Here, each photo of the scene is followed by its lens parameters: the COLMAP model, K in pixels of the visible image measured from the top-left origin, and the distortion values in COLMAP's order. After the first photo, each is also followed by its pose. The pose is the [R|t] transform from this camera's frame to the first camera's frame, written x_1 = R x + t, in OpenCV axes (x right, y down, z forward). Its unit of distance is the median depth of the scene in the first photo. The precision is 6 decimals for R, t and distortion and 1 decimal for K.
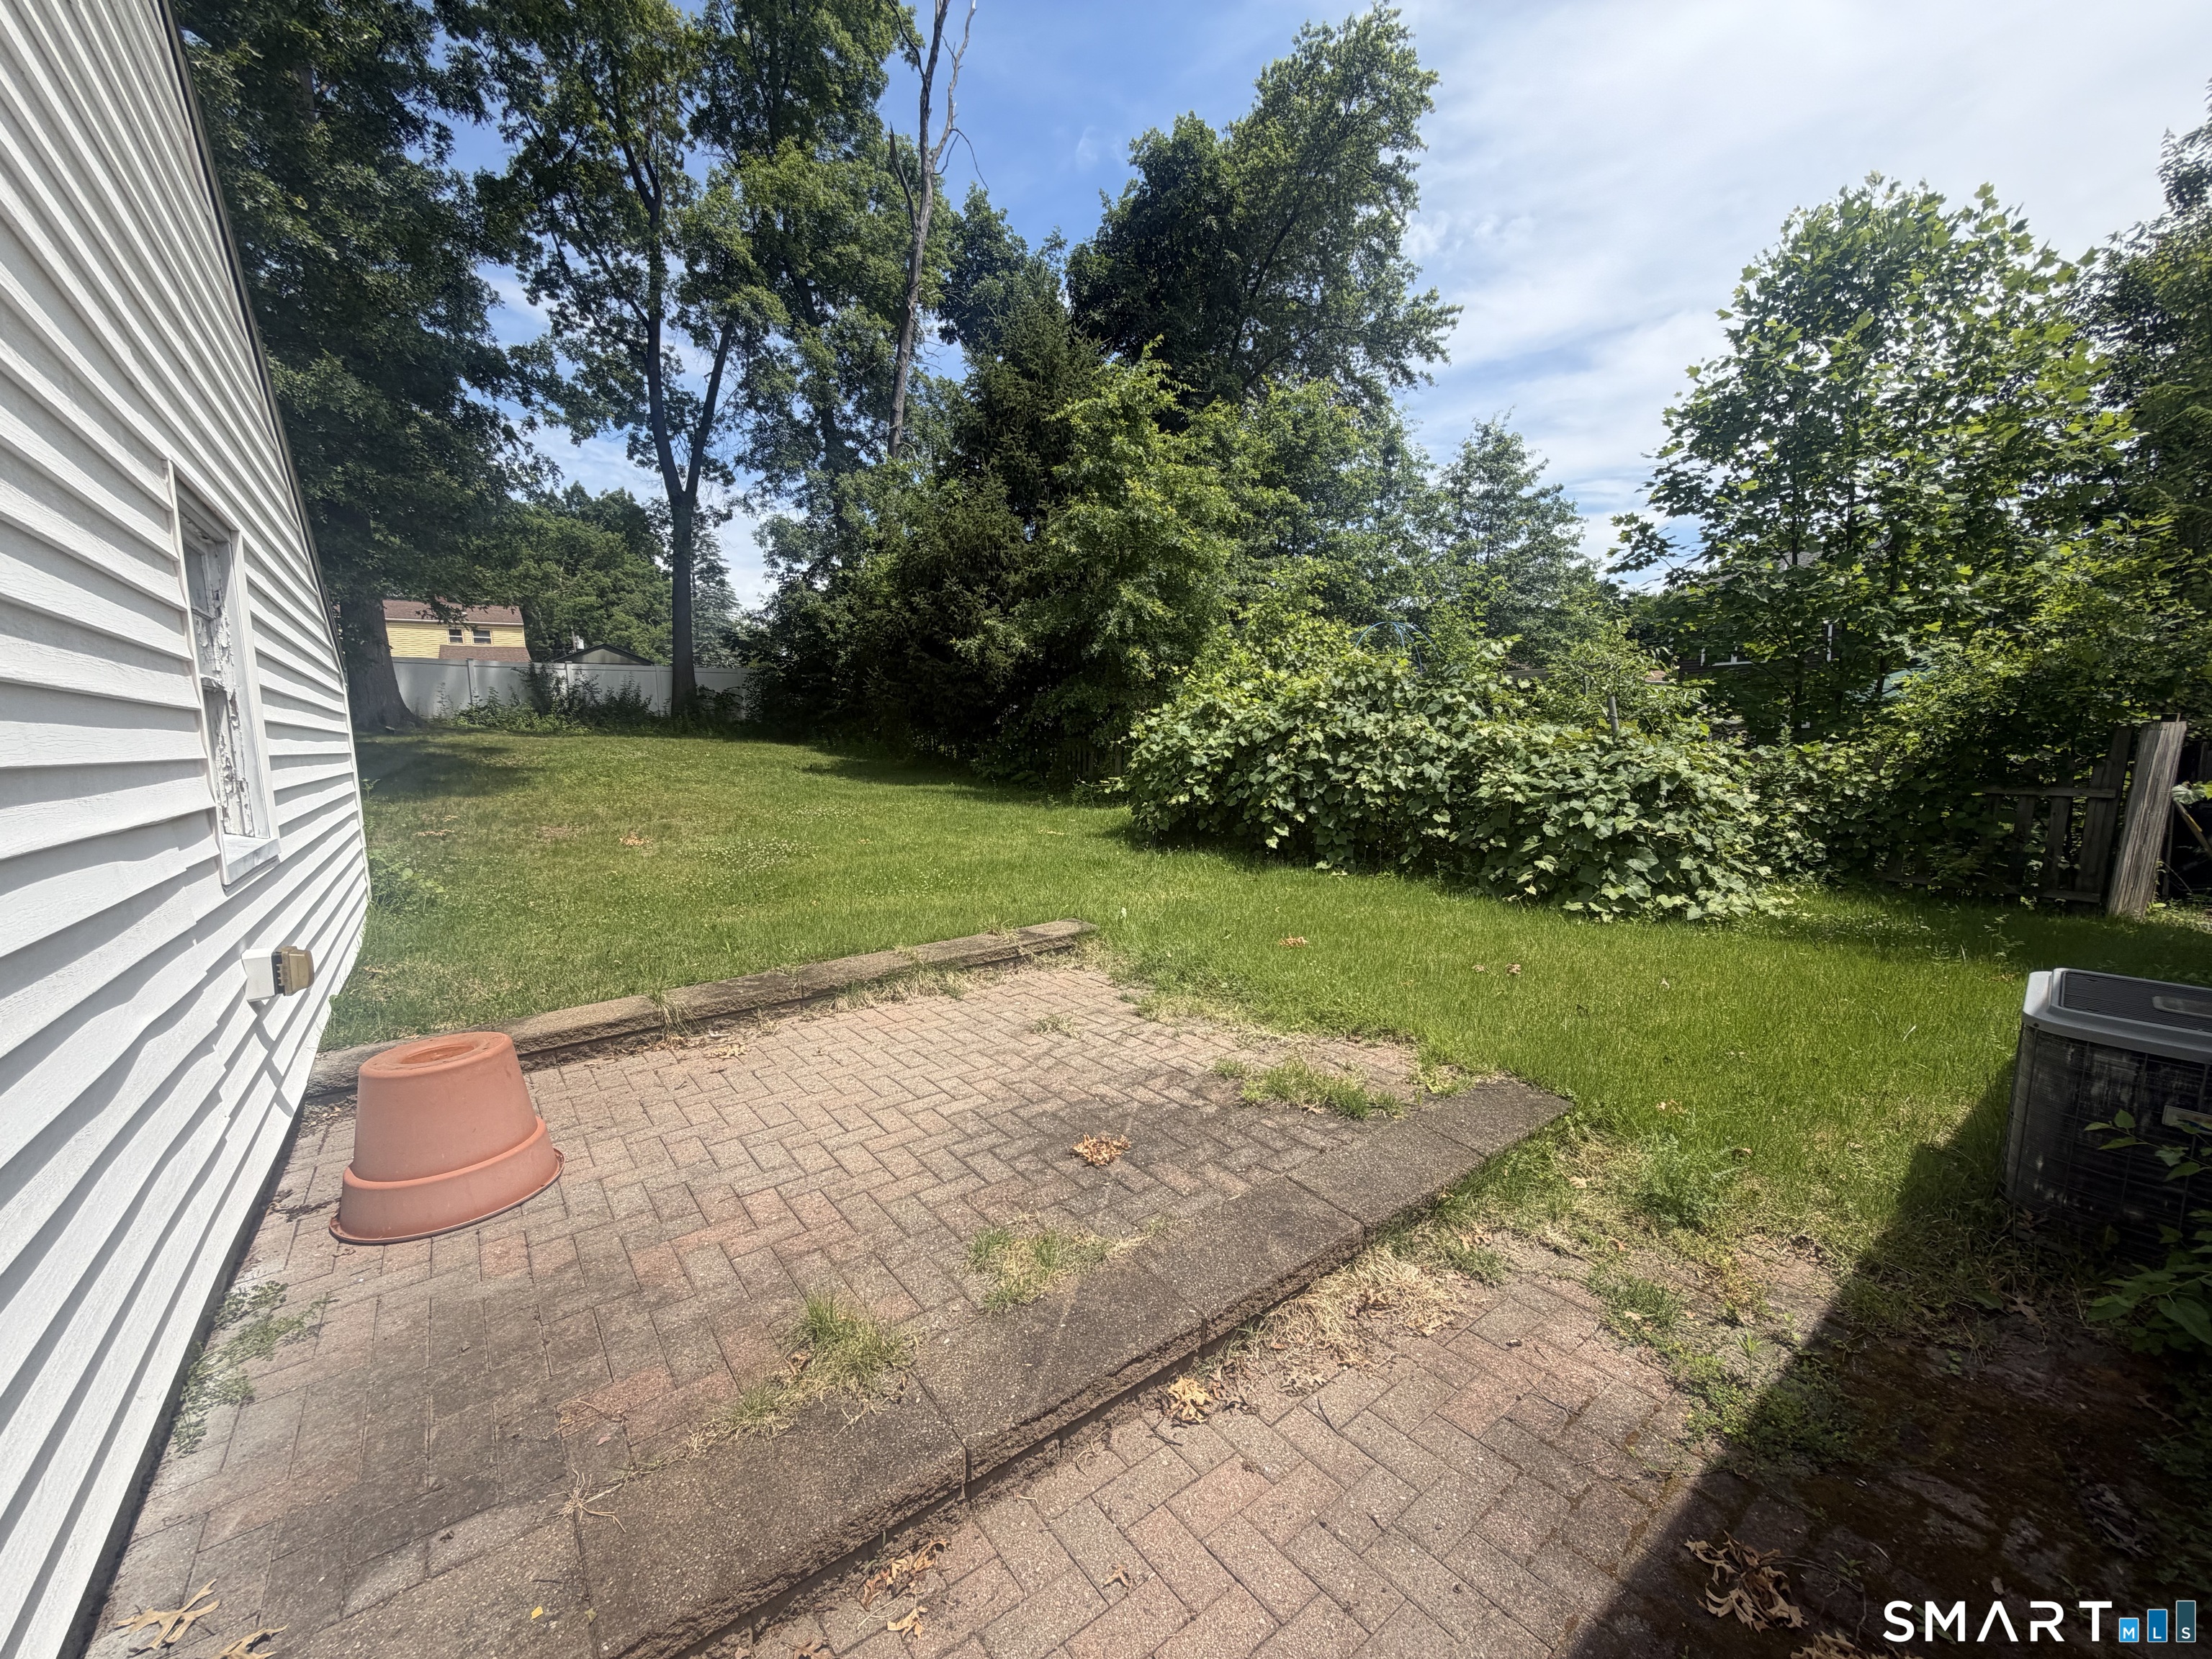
lens RADIAL K [[882.8, 0, 1104.4], [0, 882.8, 831.3], [0, 0, 1]] dist [0.000546, 0.000288]
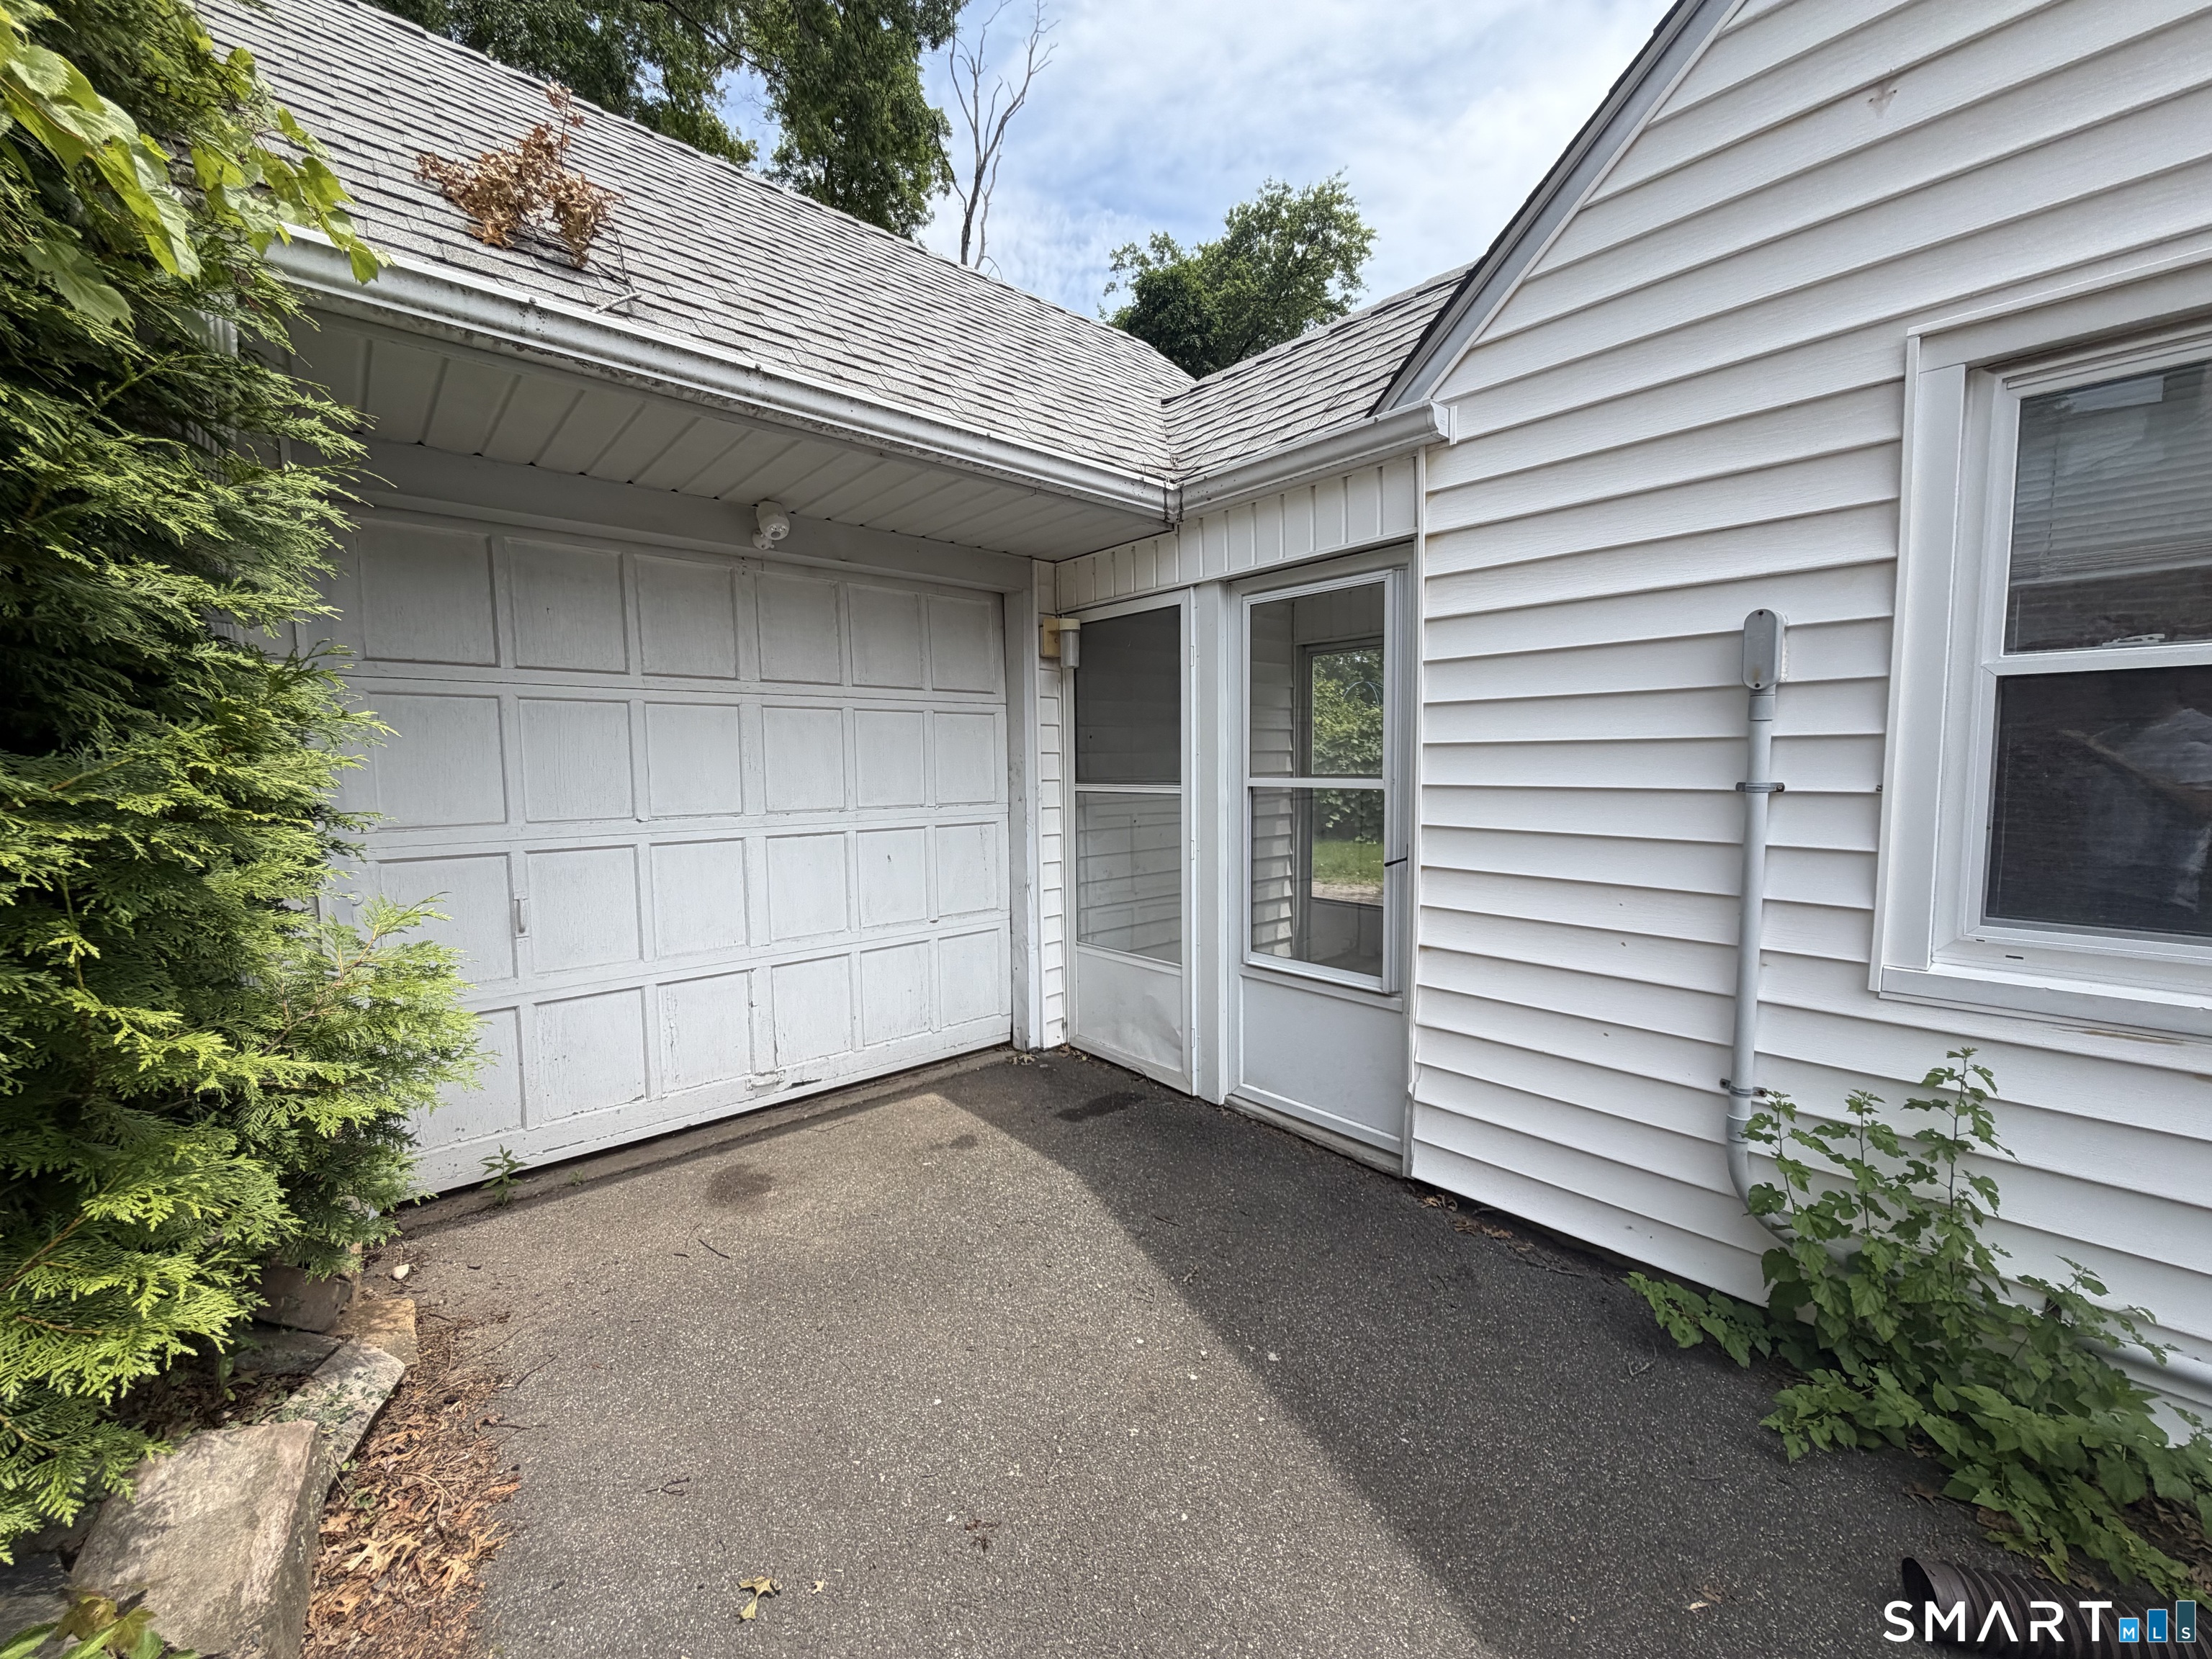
lens RADIAL K [[882.8, 0, 1106.1], [0, 882.8, 831.1], [0, 0, 1]] dist [0.000546, 0.000288]
pose [[0.996276, 0.006884, 0.085951, -0.136729], [-0.003654, 0.999283, -0.037679, 0.033106], [-0.086149, 0.037225, 0.995587, -0.223781]]
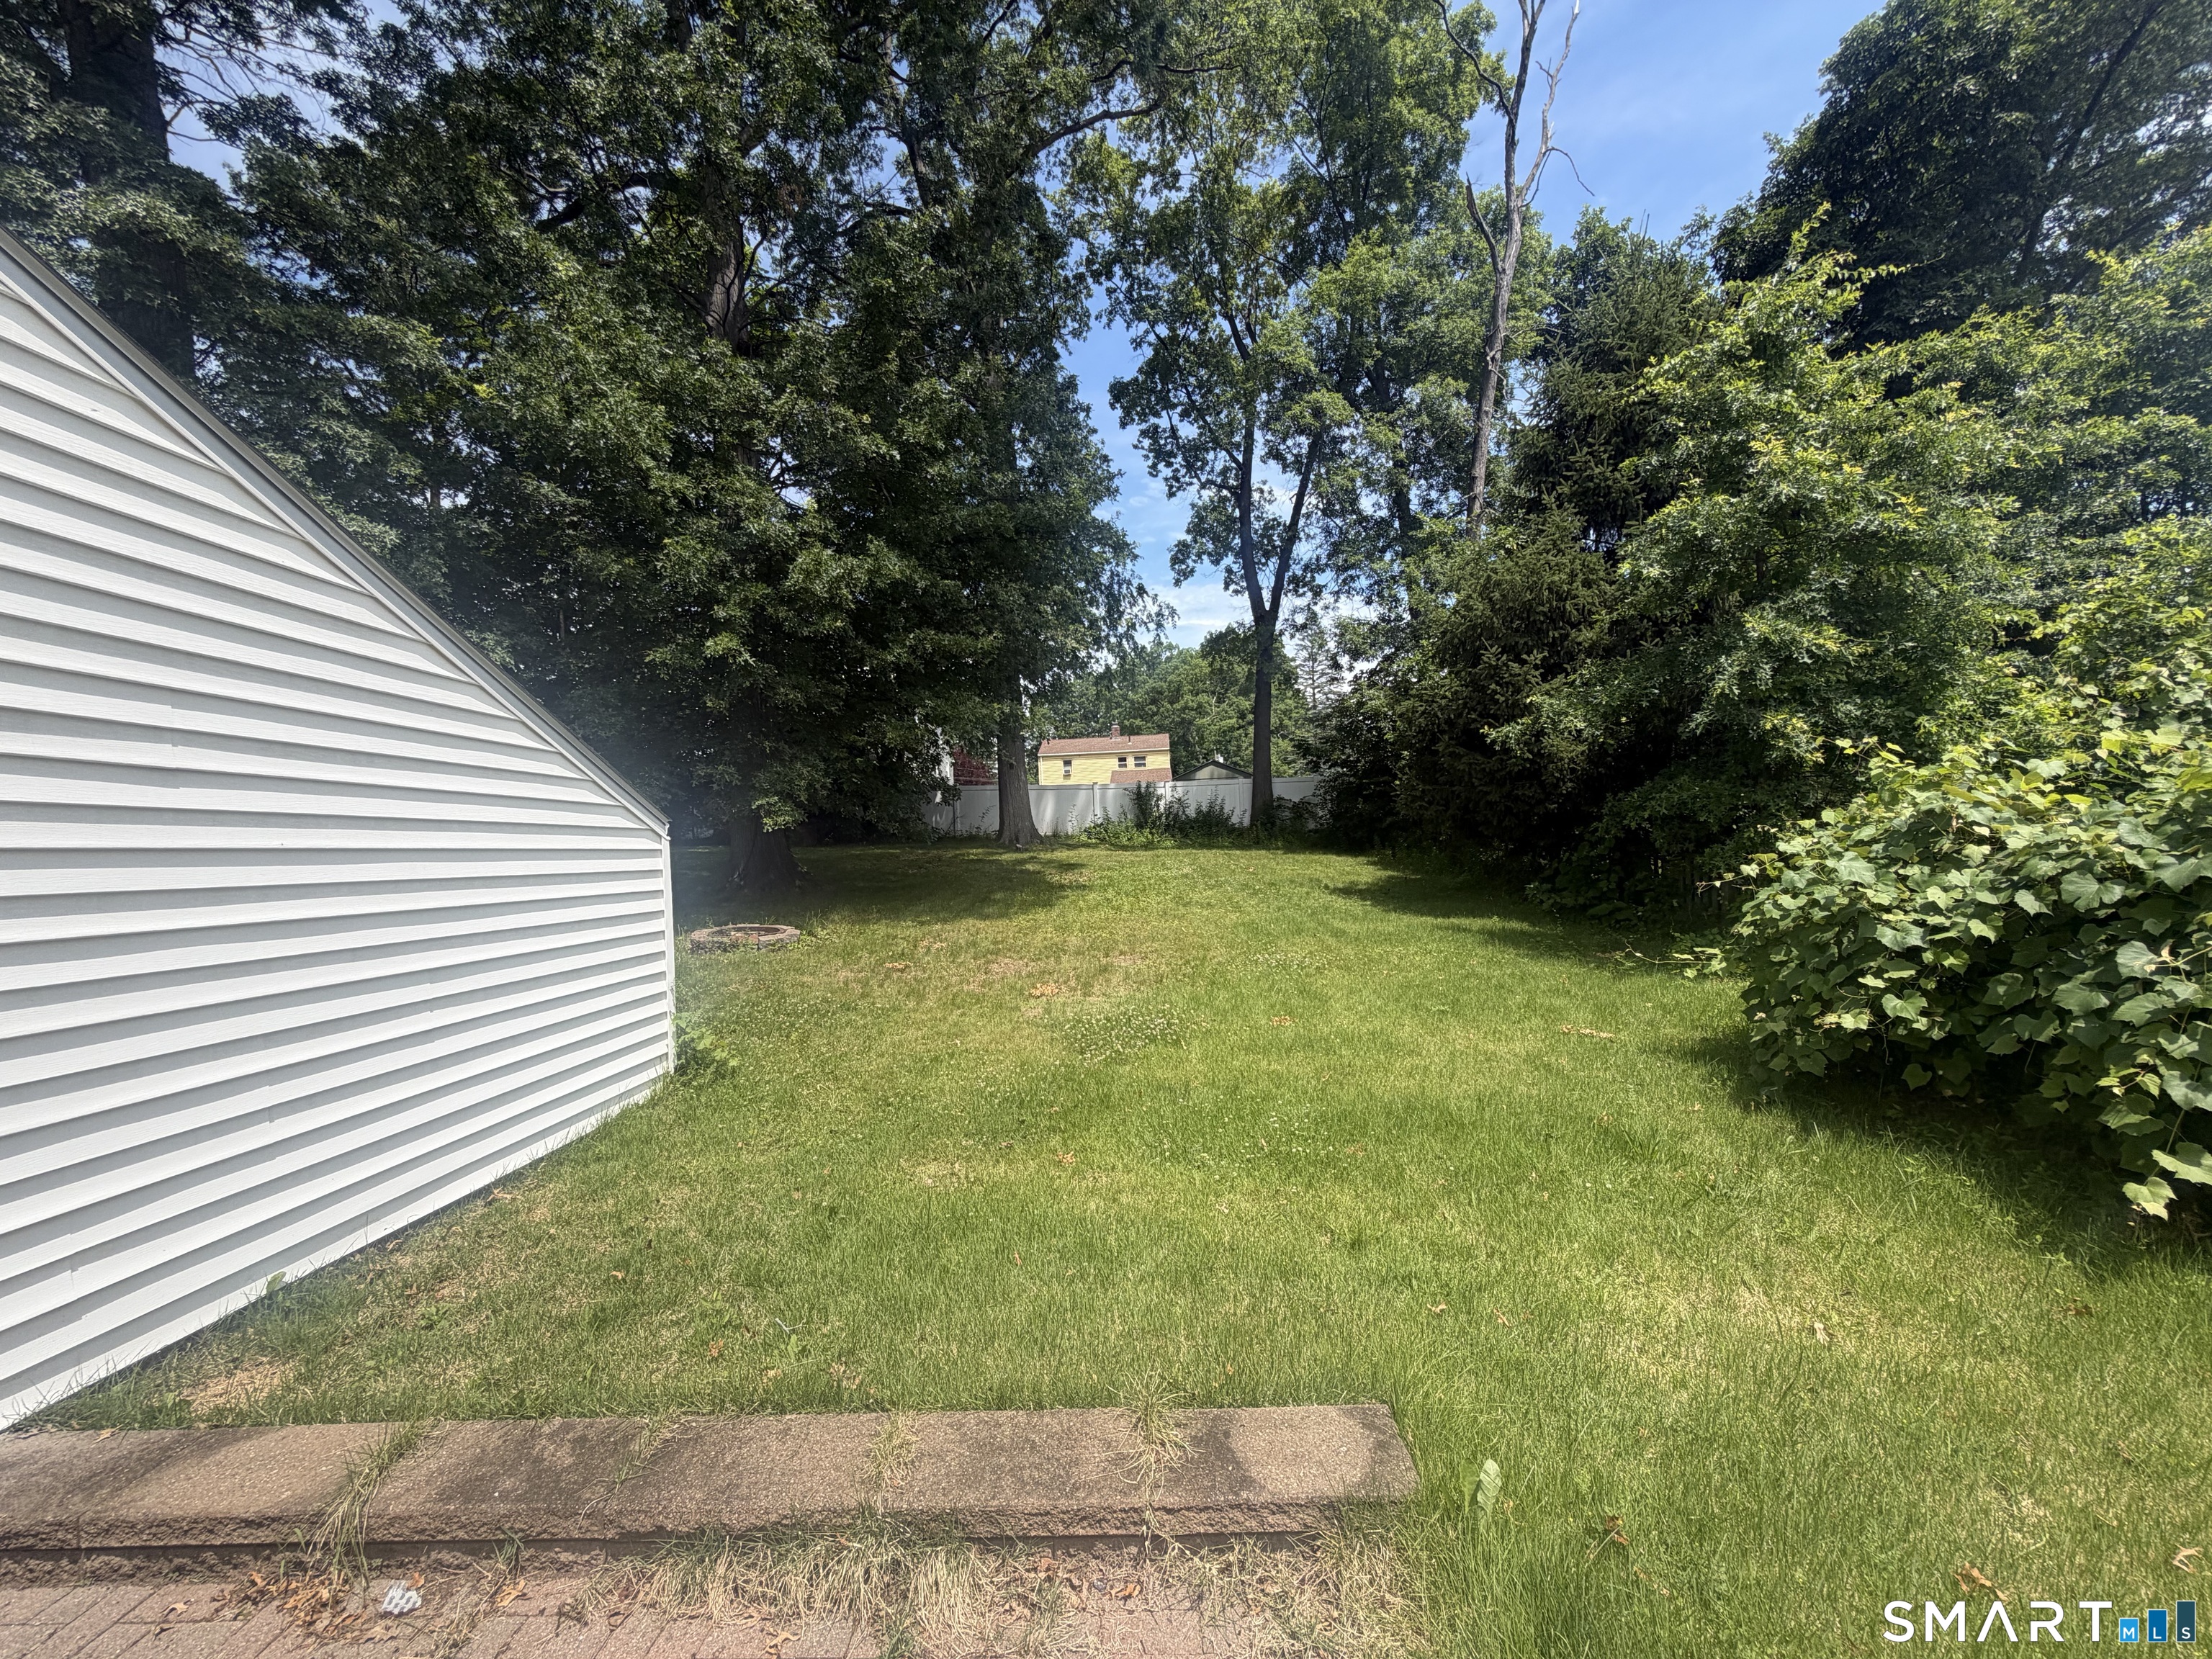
lens RADIAL K [[882.8, 0, 1108.0], [0, 882.8, 830.3], [0, 0, 1]] dist [0.000546, 0.000288]
pose [[0.775754, -0.023254, -0.630607, 0.033841], [-0.047864, 0.994274, -0.095545, -0.030881], [0.629217, 0.104303, 0.770199, 0.162588]]
